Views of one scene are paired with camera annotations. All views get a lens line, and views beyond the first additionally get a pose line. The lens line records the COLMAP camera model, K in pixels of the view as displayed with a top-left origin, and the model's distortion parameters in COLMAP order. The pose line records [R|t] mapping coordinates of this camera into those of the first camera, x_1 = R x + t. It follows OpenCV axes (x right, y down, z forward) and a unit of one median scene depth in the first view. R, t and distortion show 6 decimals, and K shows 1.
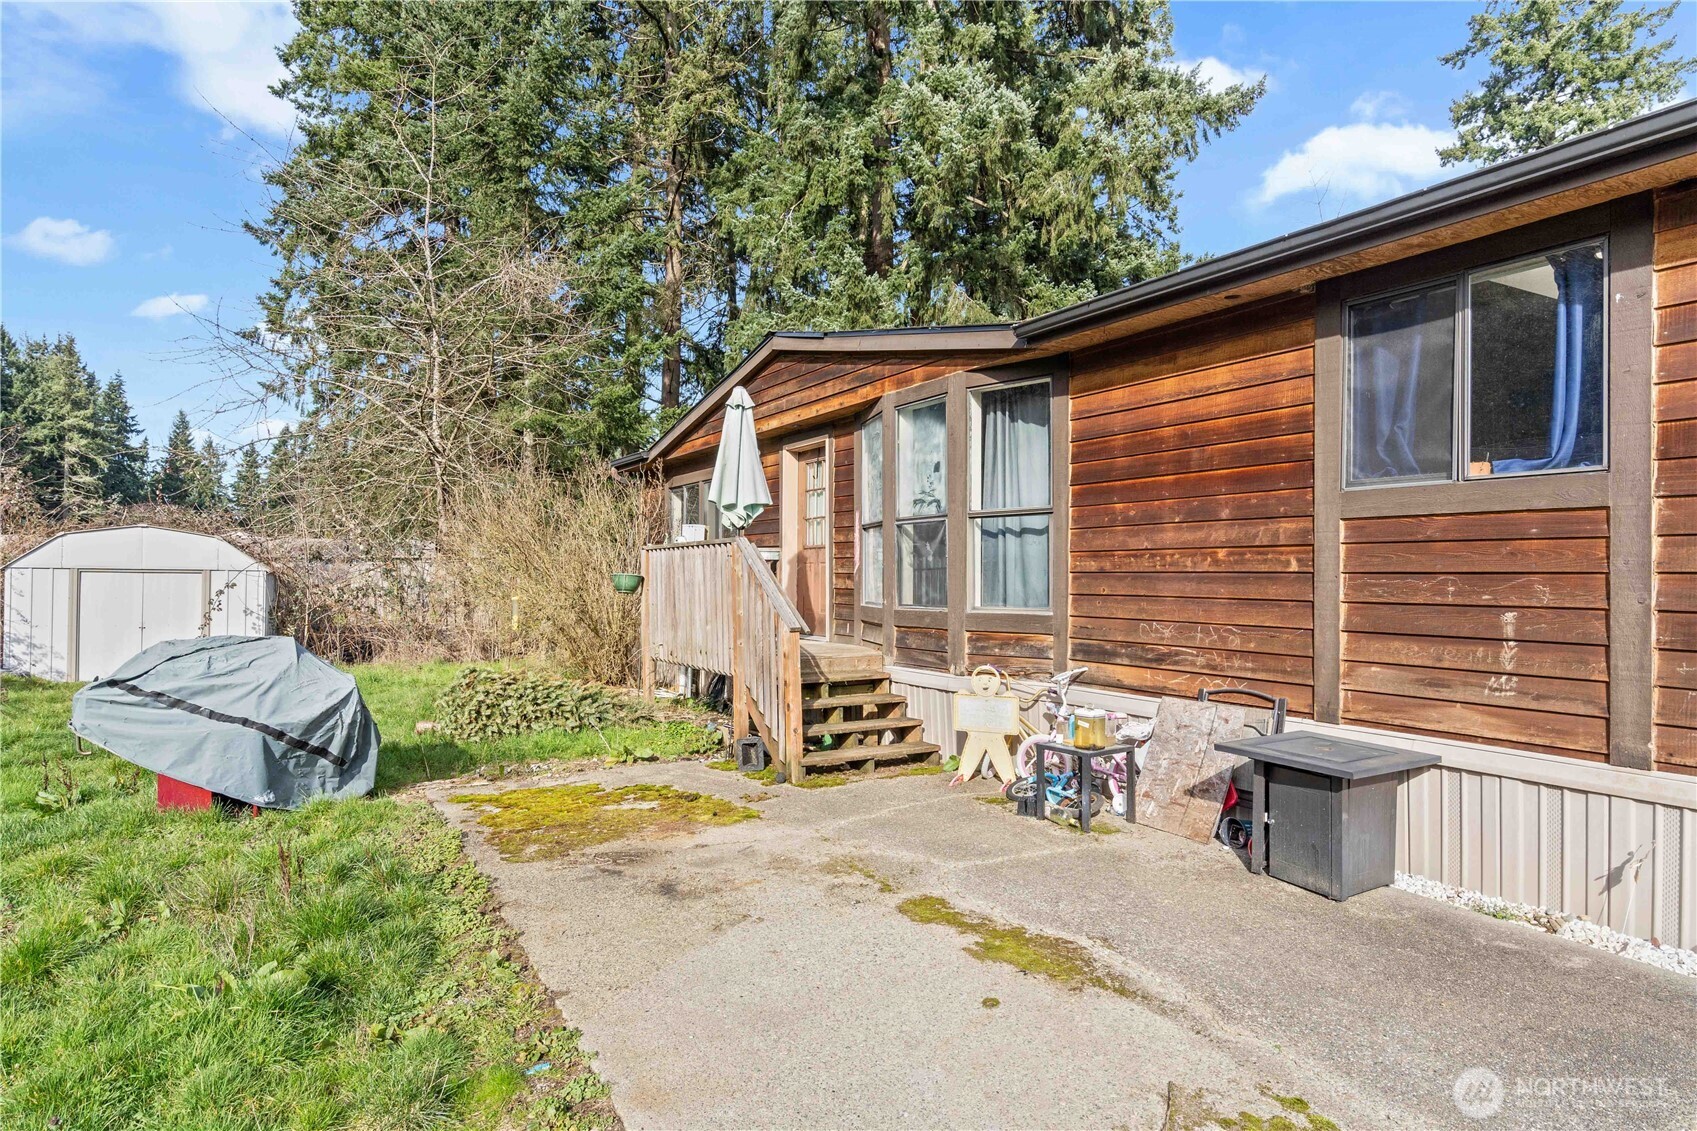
lens RADIAL K [[962.9, 0, 848.5], [0, 962.9, 565.5], [0, 0, 1]] dist [0.022245, 0.000672]
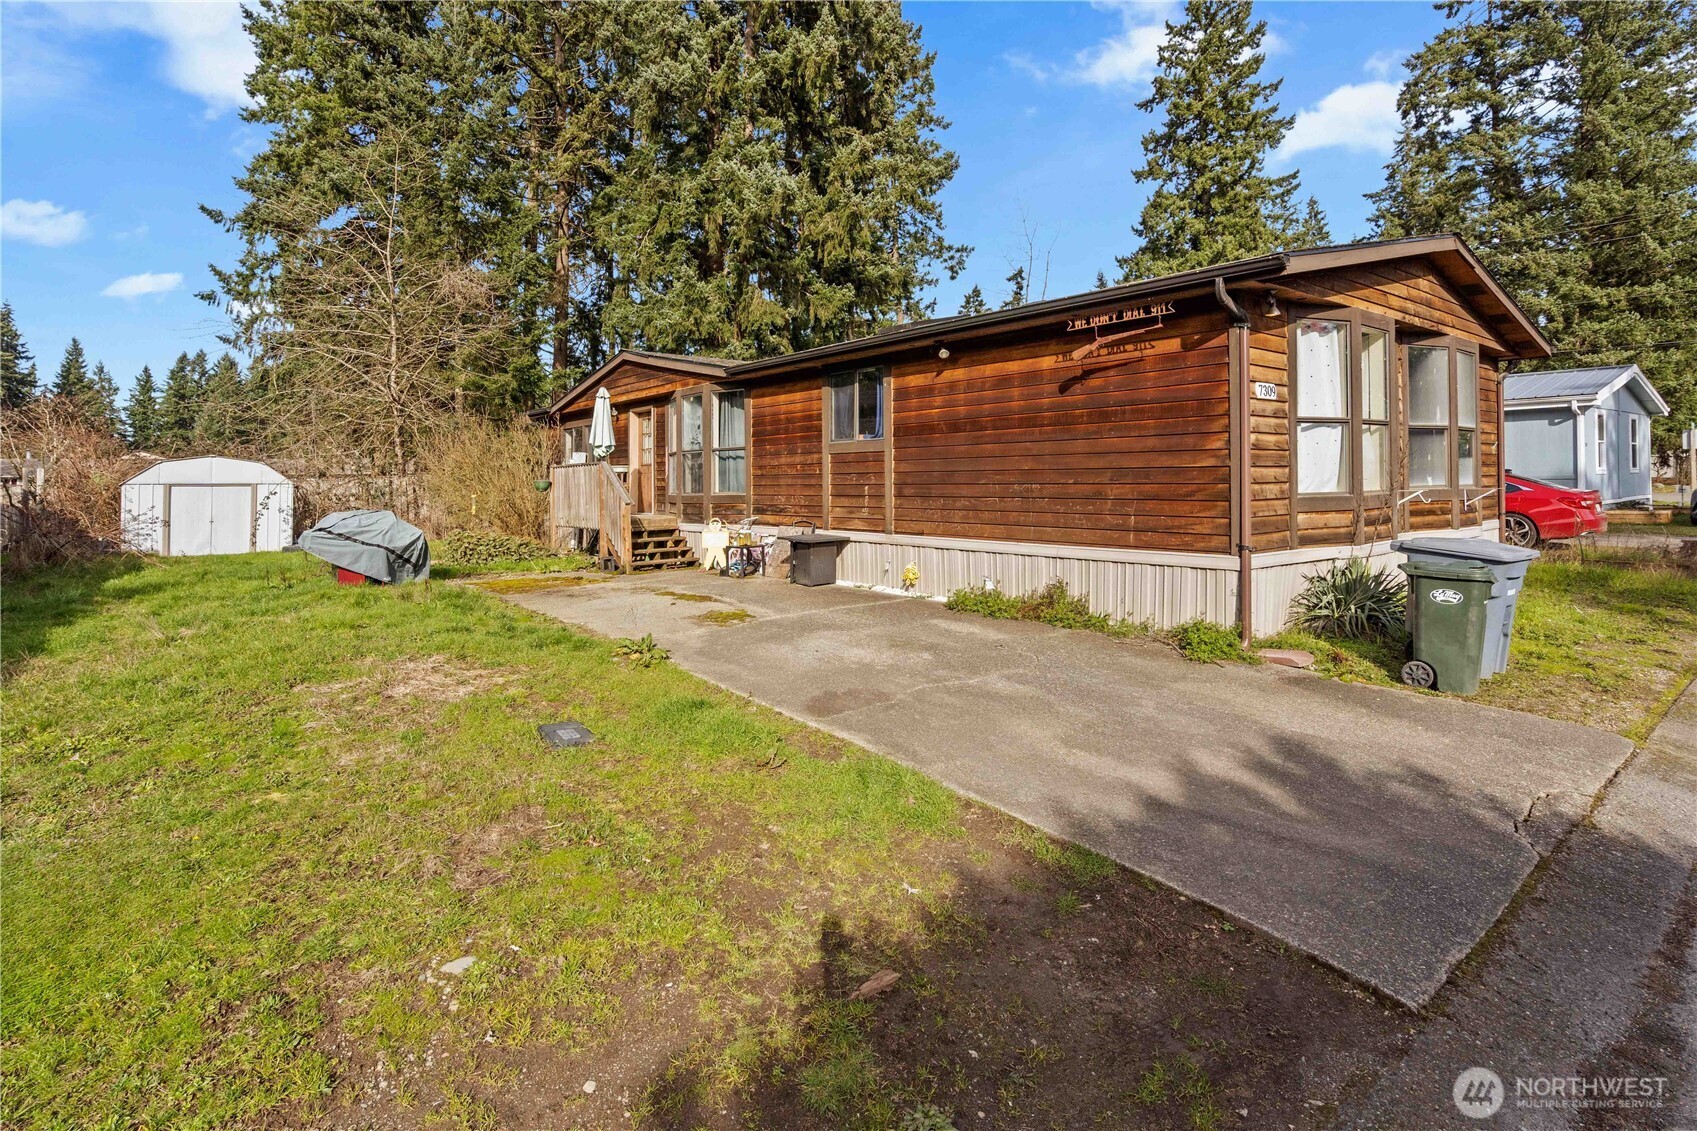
lens RADIAL K [[836.5, 0, 851.2], [0, 836.5, 448.2], [0, 0, 1]] dist [0.000432, 0.000523]
pose [[0.987846, -0.010630, 0.155074, 0.112133], [0.015550, 0.999412, -0.030547, 0.004604], [-0.154658, 0.032587, 0.987430, -0.704214]]
